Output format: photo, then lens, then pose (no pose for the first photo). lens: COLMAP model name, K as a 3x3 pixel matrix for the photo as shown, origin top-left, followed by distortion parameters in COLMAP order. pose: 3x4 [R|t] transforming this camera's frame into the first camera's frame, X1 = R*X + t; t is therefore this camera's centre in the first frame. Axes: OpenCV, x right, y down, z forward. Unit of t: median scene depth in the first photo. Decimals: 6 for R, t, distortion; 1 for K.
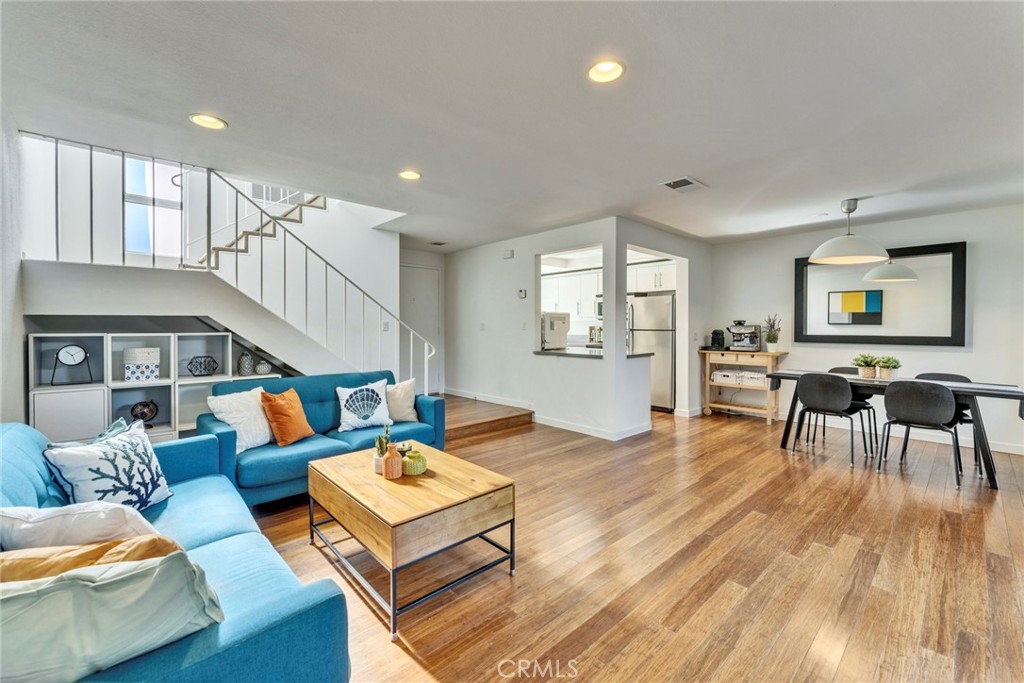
lens RADIAL K [[420.7, 0, 510.6], [0, 420.7, 329.5], [0, 0, 1]] dist [-0.002753, -0.000642]
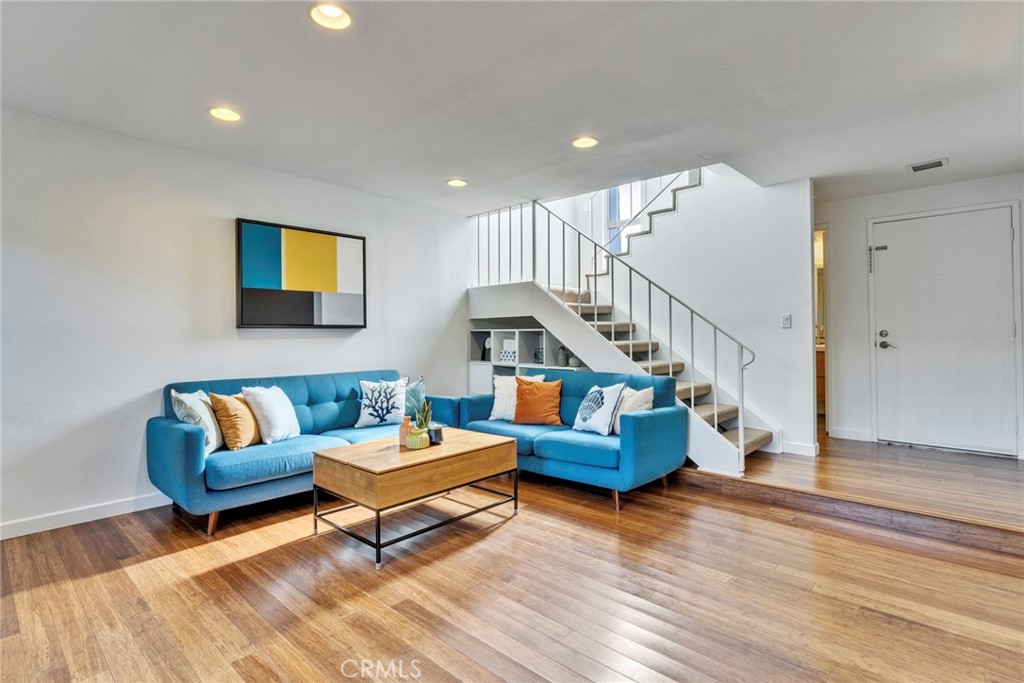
lens RADIAL K [[500.8, 0, 514.3], [0, 500.8, 330.8], [0, 0, 1]] dist [-0.000753, -0.000269]
pose [[0.087666, -0.007077, -0.996125, 0.805598], [-0.003515, 0.999966, -0.007414, 0.024289], [0.996144, 0.004151, 0.087638, 0.813420]]
